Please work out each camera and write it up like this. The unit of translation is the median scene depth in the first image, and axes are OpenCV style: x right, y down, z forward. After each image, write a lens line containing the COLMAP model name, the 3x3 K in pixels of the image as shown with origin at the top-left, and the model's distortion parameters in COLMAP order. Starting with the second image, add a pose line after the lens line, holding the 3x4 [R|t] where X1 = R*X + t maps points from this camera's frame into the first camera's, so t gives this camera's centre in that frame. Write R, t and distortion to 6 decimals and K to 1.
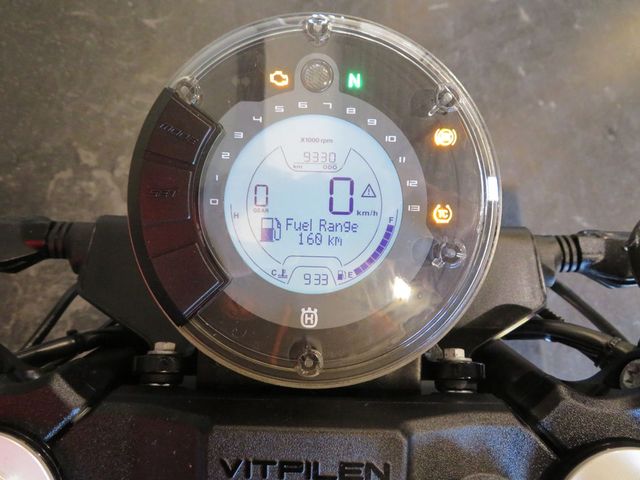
lens RADIAL K [[459.6, 0, 320.0], [0, 459.6, 240.0], [0, 0, 1]] dist [-0.003407, -0.001406]
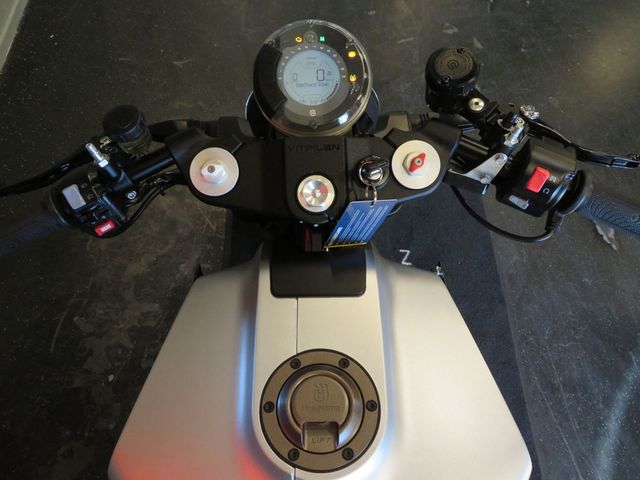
lens RADIAL K [[456.2, 0, 323.1], [0, 456.2, 239.5], [0, 0, 1]] dist [-0.003229, 0.000701]
pose [[0.998119, -0.060963, 0.006434, -0.024152], [0.061287, 0.994673, -0.082884, 1.286090], [-0.001347, 0.083122, 0.996538, -2.018464]]
